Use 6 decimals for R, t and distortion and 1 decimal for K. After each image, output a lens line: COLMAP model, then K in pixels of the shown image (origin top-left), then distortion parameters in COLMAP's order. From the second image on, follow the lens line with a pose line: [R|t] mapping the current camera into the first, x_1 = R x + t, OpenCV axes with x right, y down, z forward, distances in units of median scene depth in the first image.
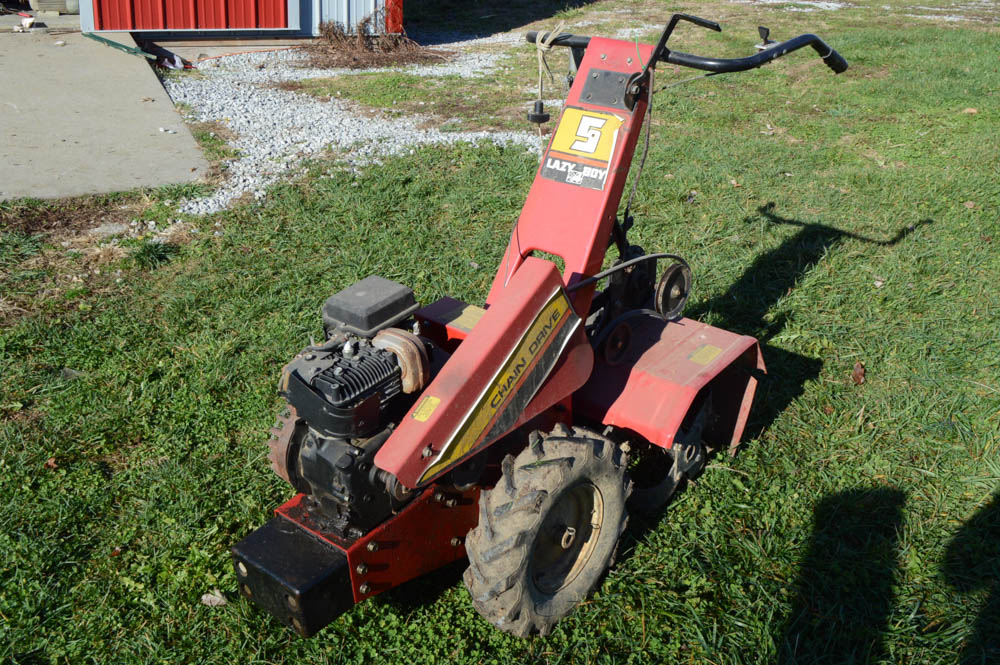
lens RADIAL K [[1005.6, 0, 500.0], [0, 1005.6, 332.5], [0, 0, 1]] dist [-0.074427, -0.000955]
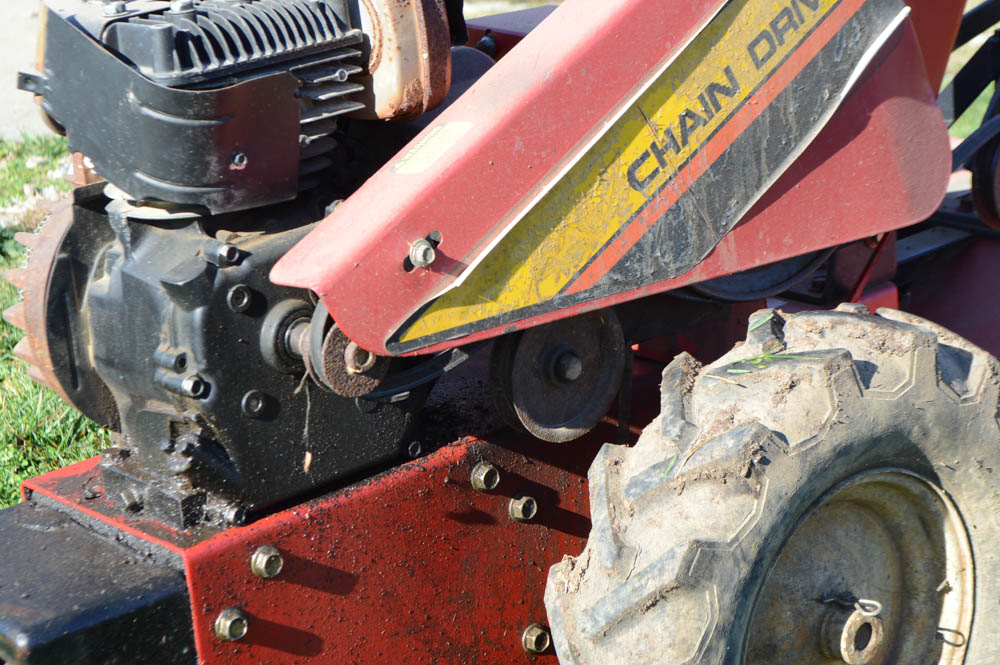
lens RADIAL K [[2248.2, 0, 500.0], [0, 2248.2, 332.5], [0, 0, 1]] dist [0.038519, 0.070707]
pose [[0.986545, 0.019742, -0.162295, 0.071683], [-0.046721, 0.985328, -0.164151, 0.243745], [0.156673, 0.169525, 0.972993, 0.229398]]
